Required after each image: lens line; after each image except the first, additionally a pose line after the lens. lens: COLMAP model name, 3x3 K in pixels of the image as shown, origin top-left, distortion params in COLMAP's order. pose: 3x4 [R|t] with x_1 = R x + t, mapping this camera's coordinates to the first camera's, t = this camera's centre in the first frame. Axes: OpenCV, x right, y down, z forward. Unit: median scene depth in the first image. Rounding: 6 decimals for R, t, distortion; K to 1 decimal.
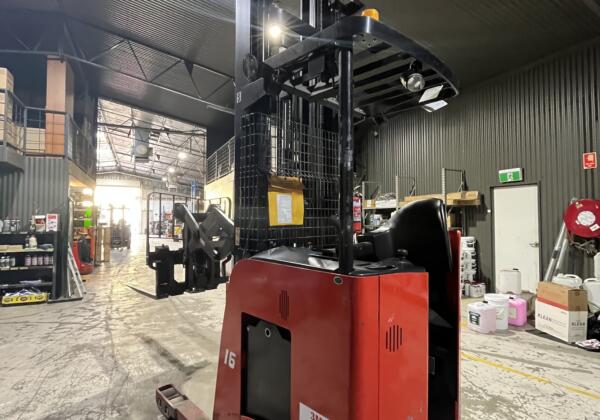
lens RADIAL K [[309.7, 0, 299.6], [0, 309.7, 209.7], [0, 0, 1]] dist [0.000697, 0.000300]
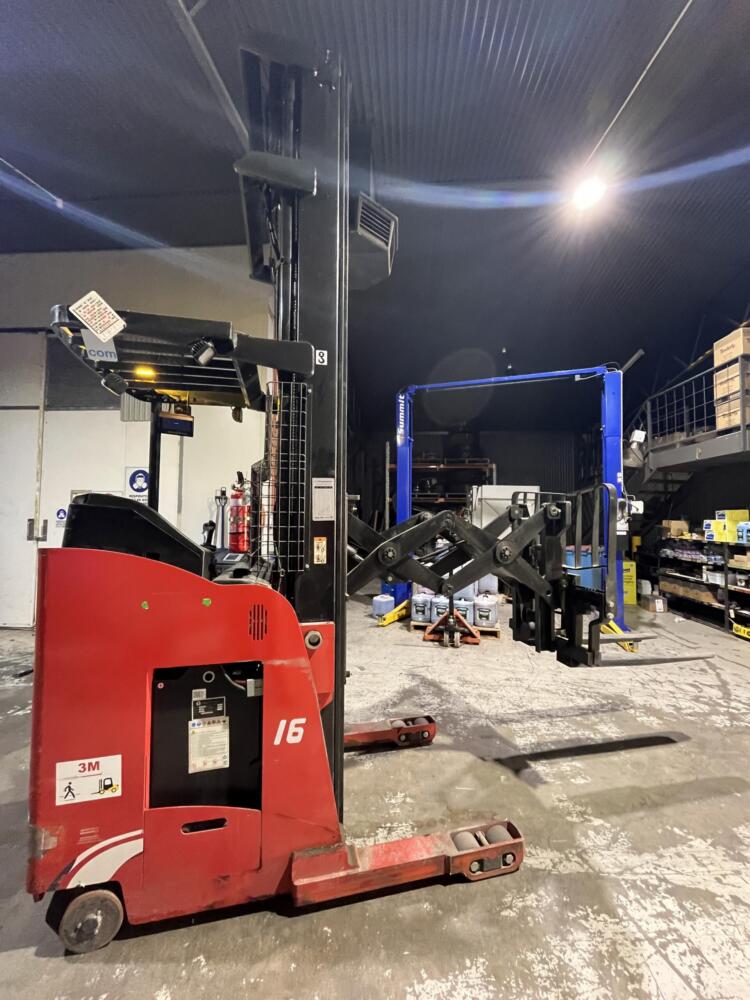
lens RADIAL K [[407.5, 0, 371.7], [0, 407.5, 500.7], [0, 0, 1]] dist [0.000164, -0.000021]
pose [[-0.535503, -0.048229, -0.843155, 0.529642], [0.029894, 0.996660, -0.075996, 0.032236], [0.844004, -0.065901, -0.532272, 1.224497]]
